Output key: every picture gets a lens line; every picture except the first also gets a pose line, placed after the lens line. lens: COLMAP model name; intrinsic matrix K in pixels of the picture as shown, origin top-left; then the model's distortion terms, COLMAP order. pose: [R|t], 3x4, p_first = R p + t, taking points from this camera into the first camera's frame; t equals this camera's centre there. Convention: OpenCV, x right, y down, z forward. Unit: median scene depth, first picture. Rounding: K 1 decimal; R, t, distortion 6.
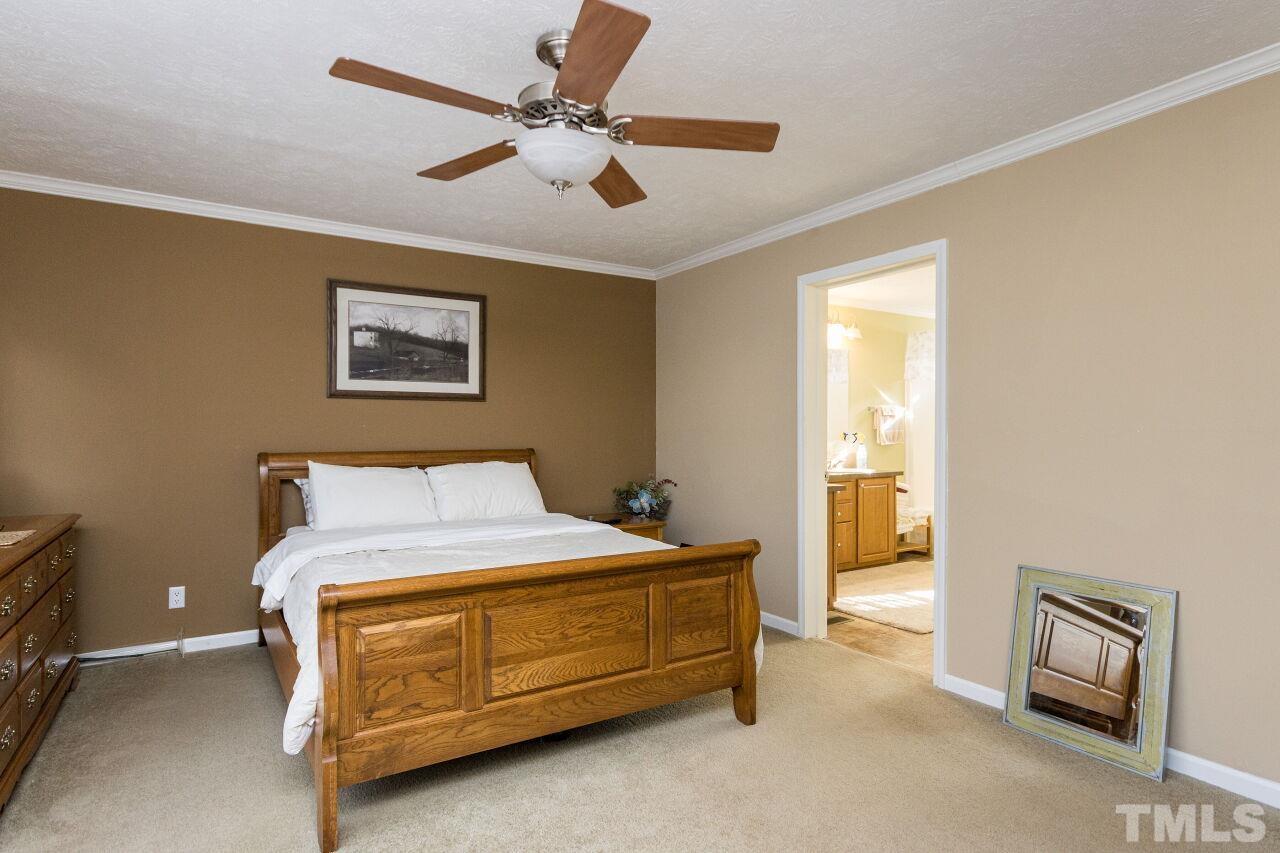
lens RADIAL K [[654.0, 0, 640.0], [0, 654.0, 426.5], [0, 0, 1]] dist [0.003739, -0.000450]
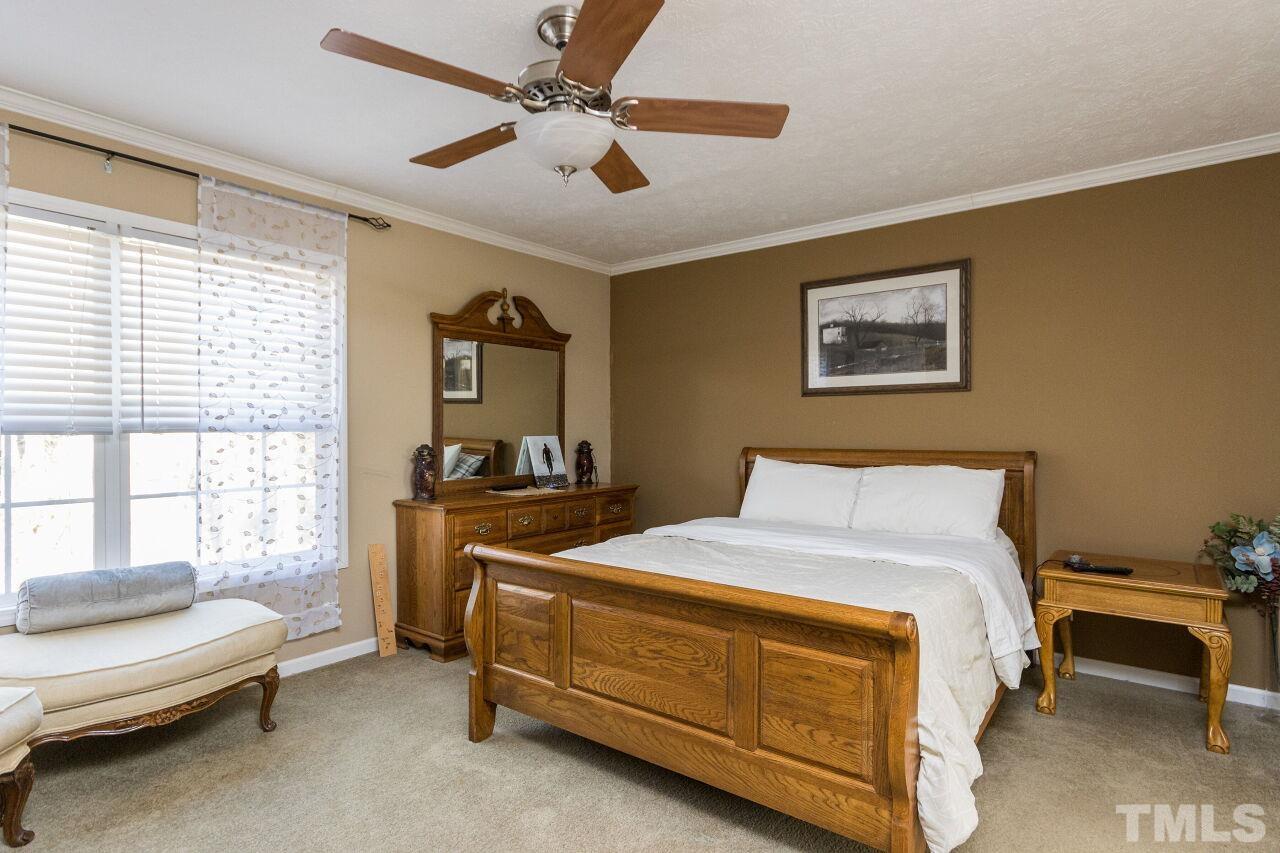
lens RADIAL K [[654.0, 0, 640.0], [0, 654.0, 426.5], [0, 0, 1]] dist [0.003739, -0.000450]
pose [[0.371353, -0.004299, -0.928482, 0.400593], [0.007942, 0.999967, -0.001453, 0.003850], [0.928458, -0.006834, 0.371375, 0.365930]]
